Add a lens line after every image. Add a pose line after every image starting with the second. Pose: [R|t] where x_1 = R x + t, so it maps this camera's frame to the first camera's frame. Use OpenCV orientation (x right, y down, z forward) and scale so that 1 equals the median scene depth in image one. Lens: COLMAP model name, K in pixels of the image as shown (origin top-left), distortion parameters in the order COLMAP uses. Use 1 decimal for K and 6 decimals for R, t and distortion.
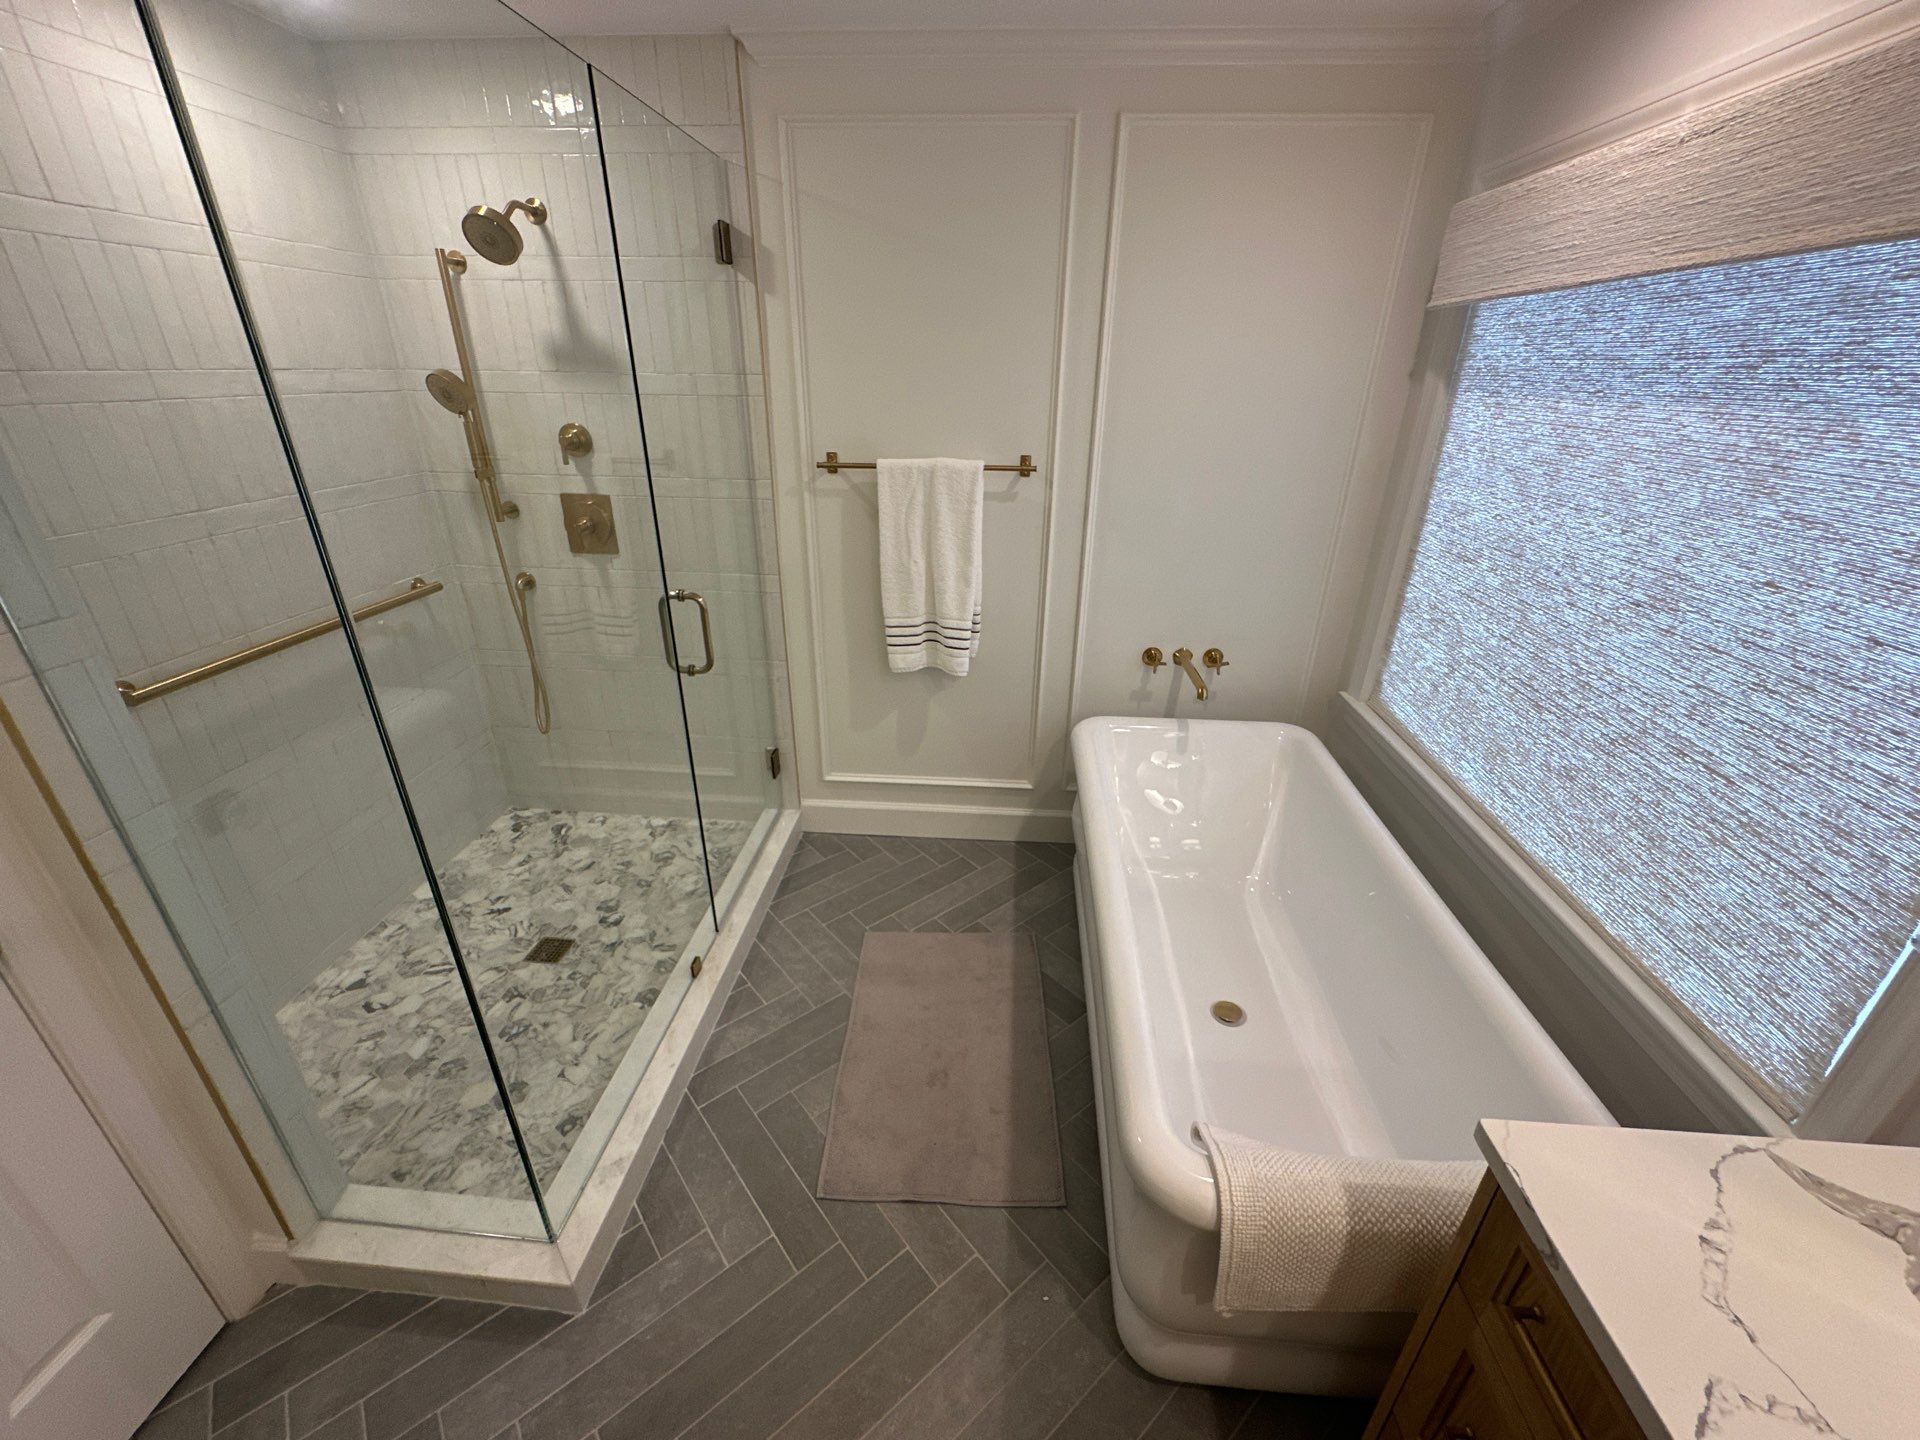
lens RADIAL K [[769.6, 0, 957.2], [0, 769.6, 723.5], [0, 0, 1]] dist [-0.003965, 0.000916]
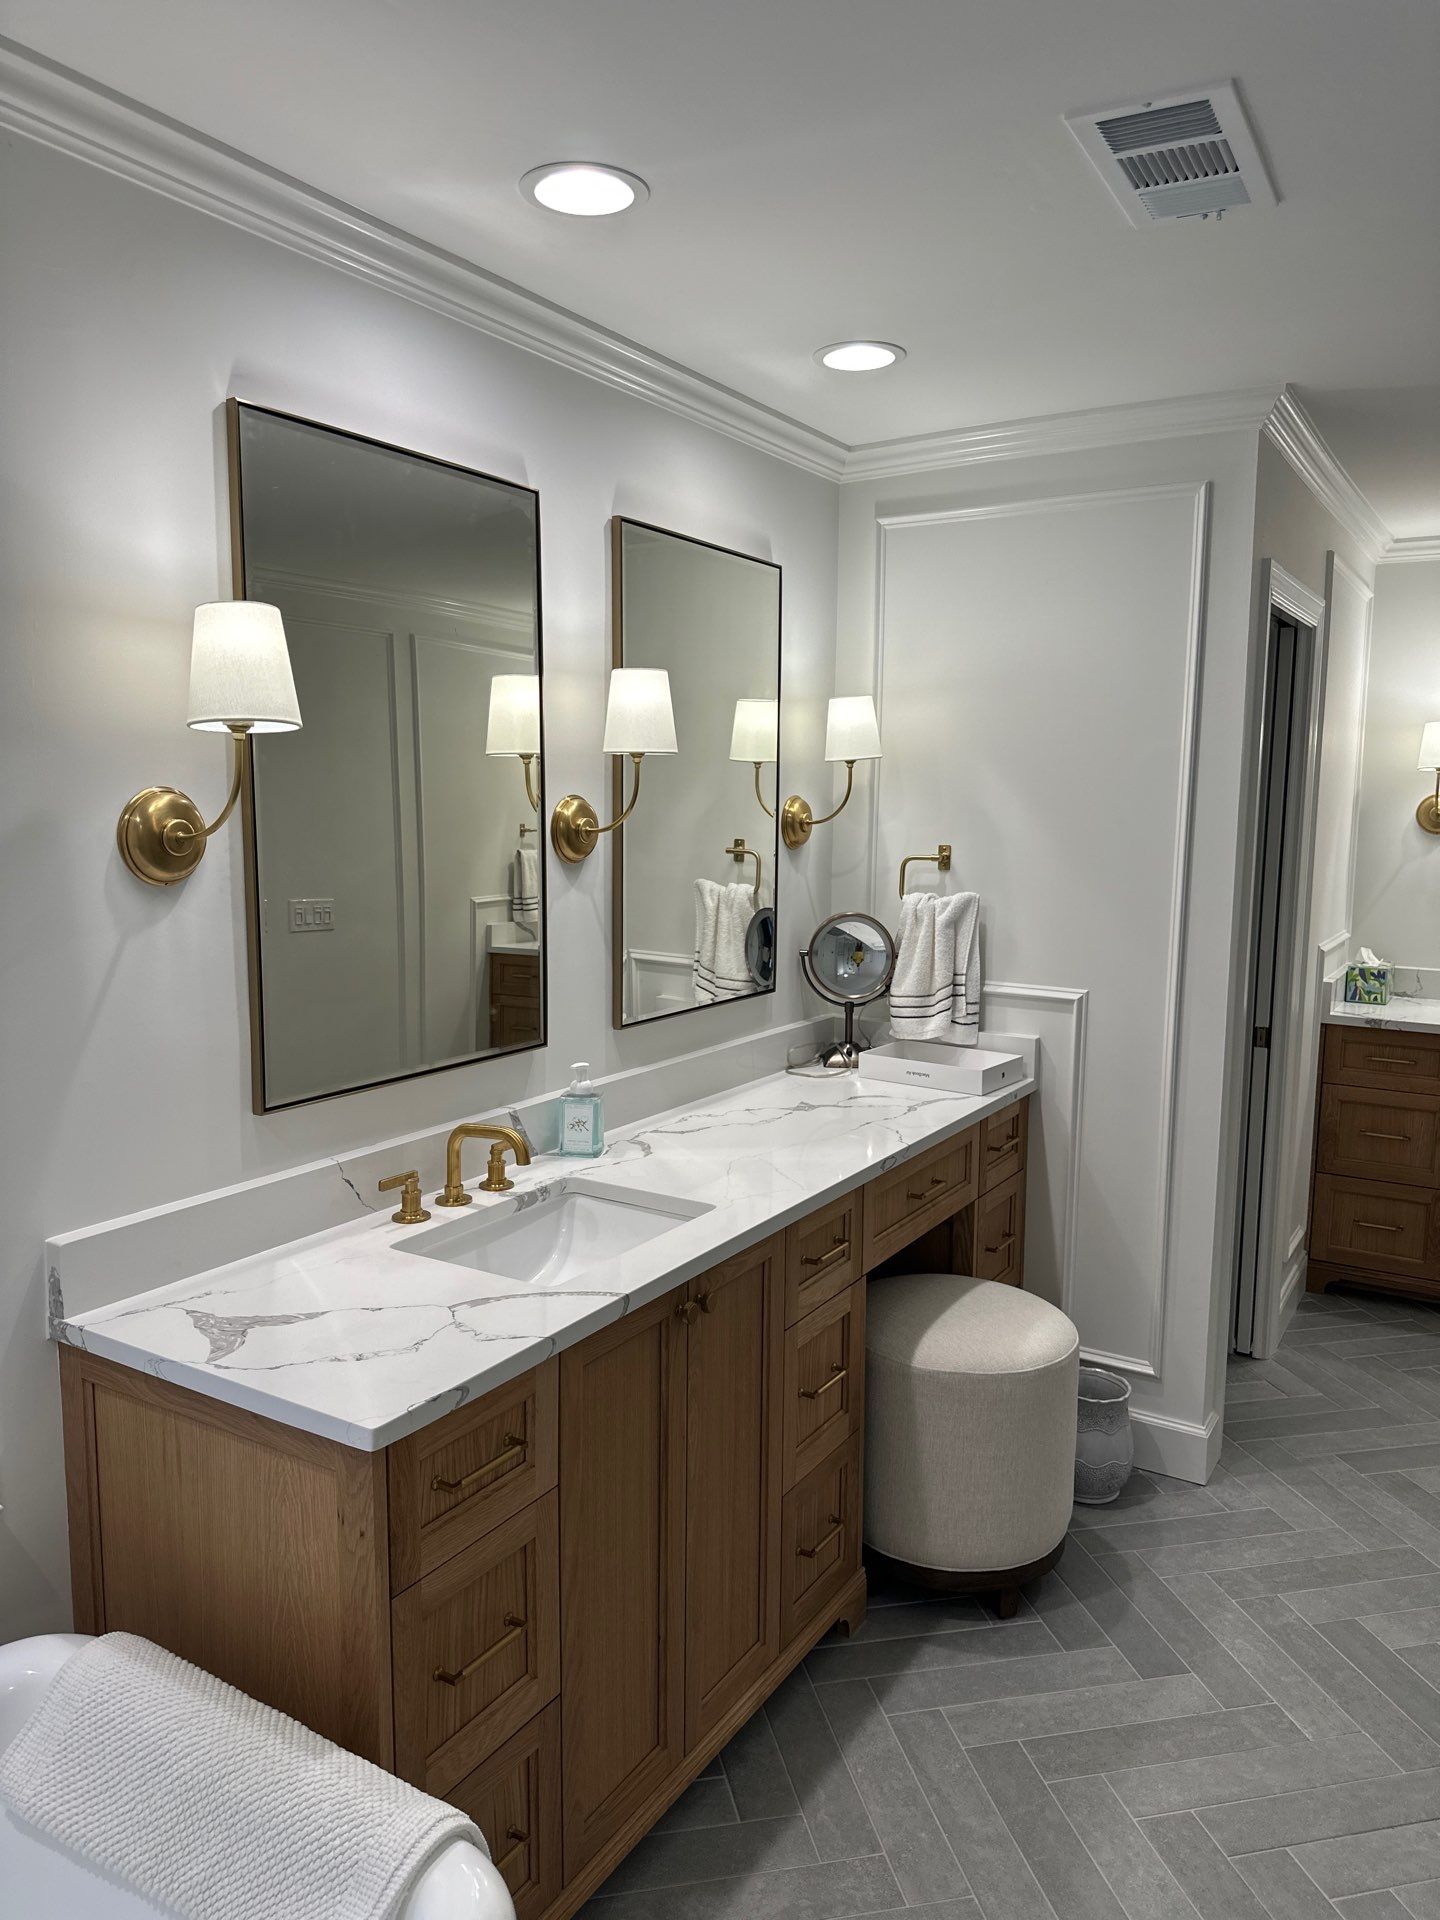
lens RADIAL K [[1360.7, 0, 713.3], [0, 1360.7, 964.9], [0, 0, 1]] dist [0.040032, -0.053317]
pose [[-0.885576, -0.083478, 0.456931, -0.169807], [0.172429, 0.854345, 0.490268, -0.293867], [-0.431304, 0.512958, -0.742194, 0.698971]]
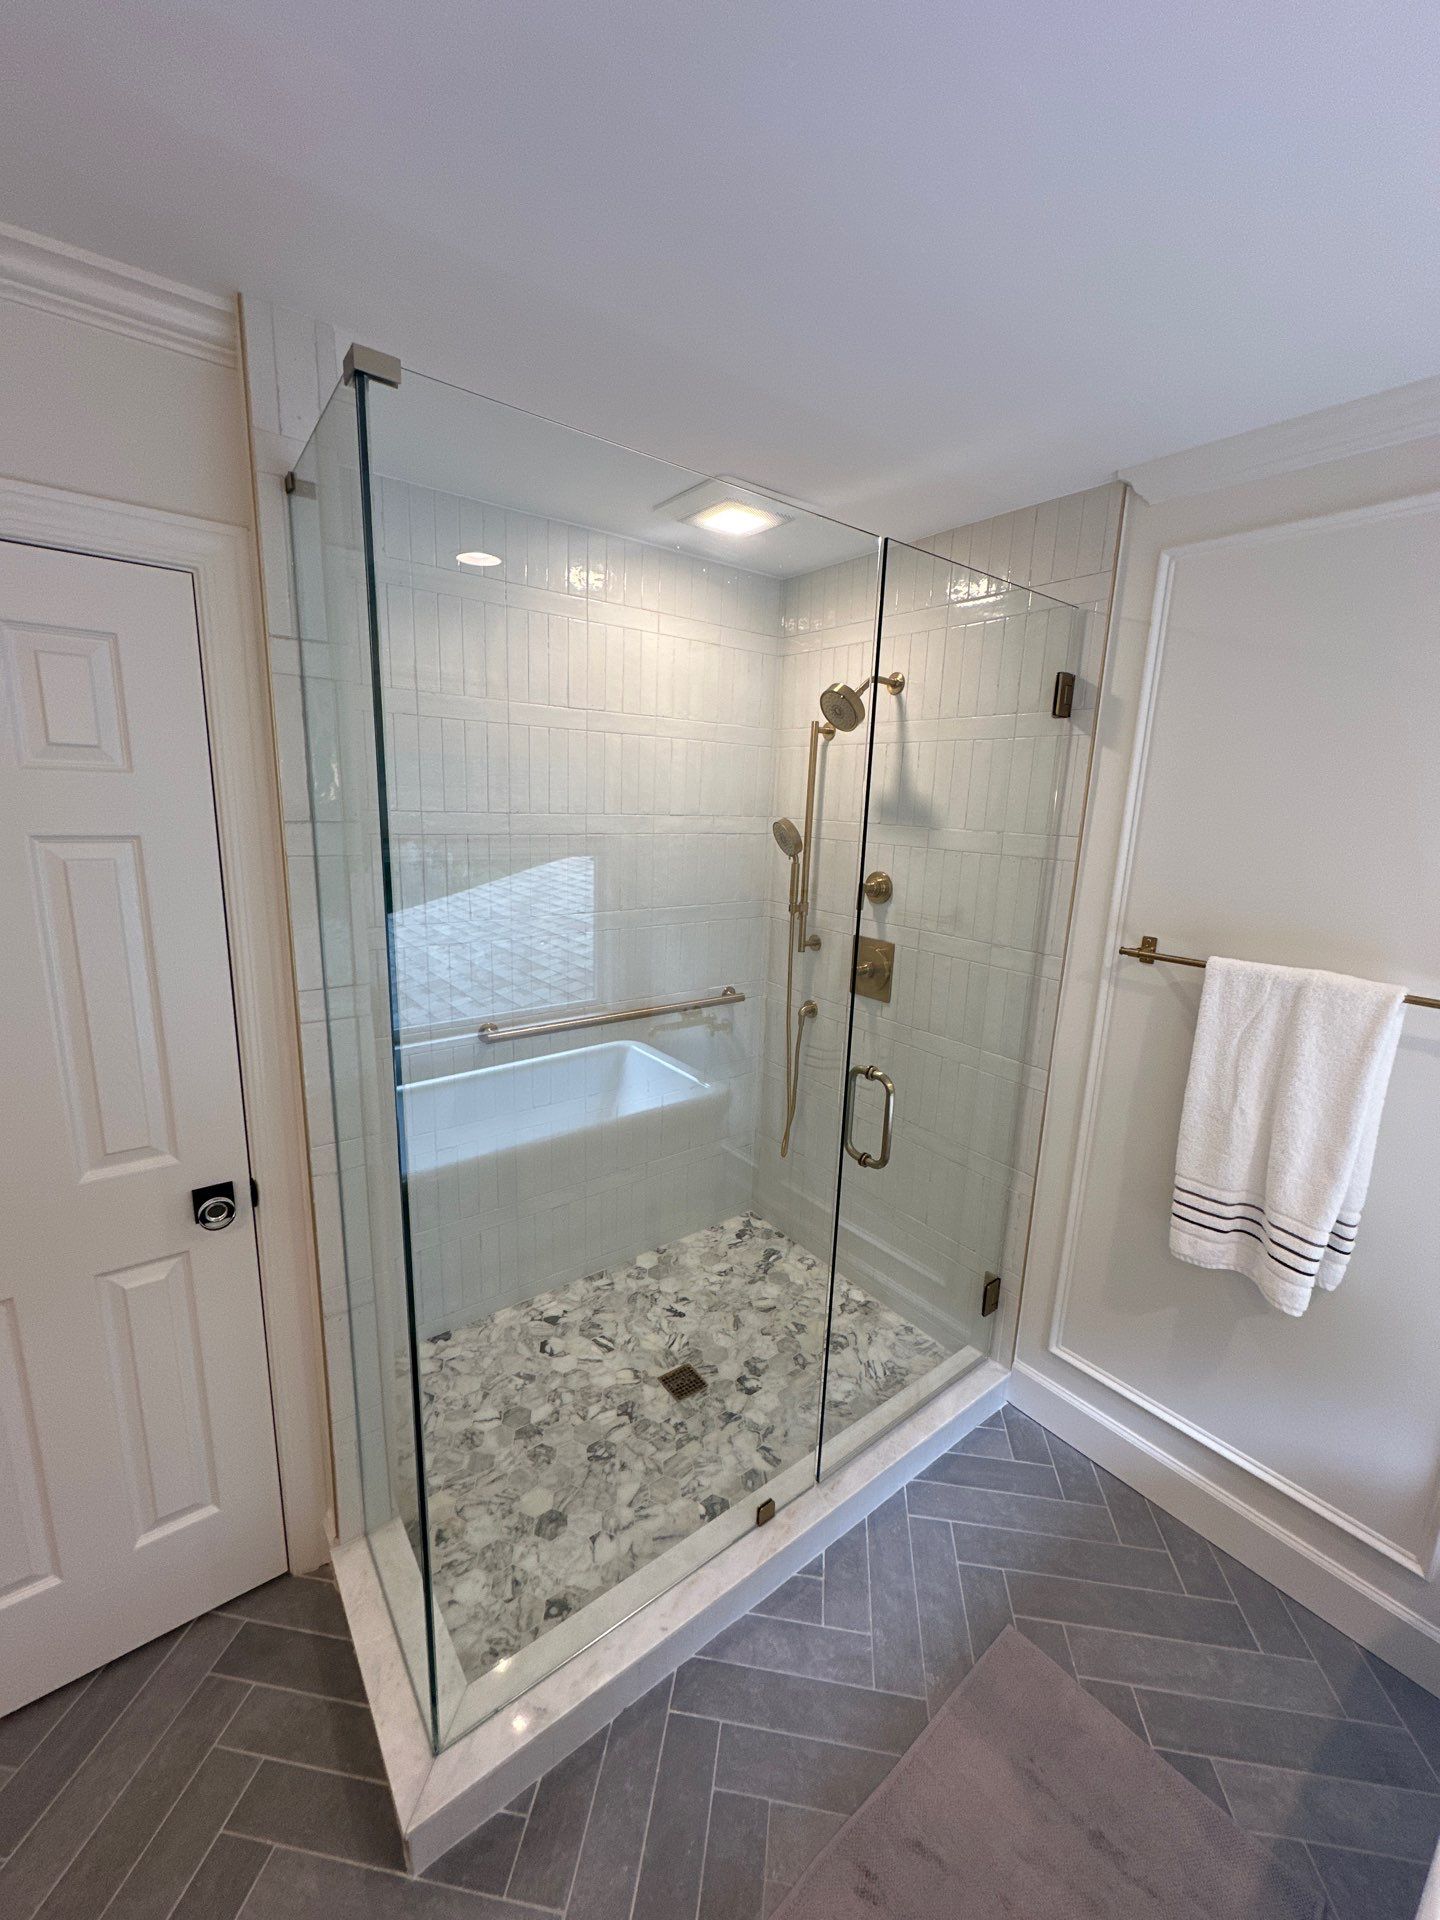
lens RADIAL K [[769.6, 0, 716.8], [0, 769.6, 957.5], [0, 0, 1]] dist [-0.003965, 0.000916]
pose [[0.664089, 0.164113, -0.729420, 0.116250], [-0.337753, 0.936238, -0.096857, -0.130591], [0.667015, 0.310686, 0.677175, 0.239212]]
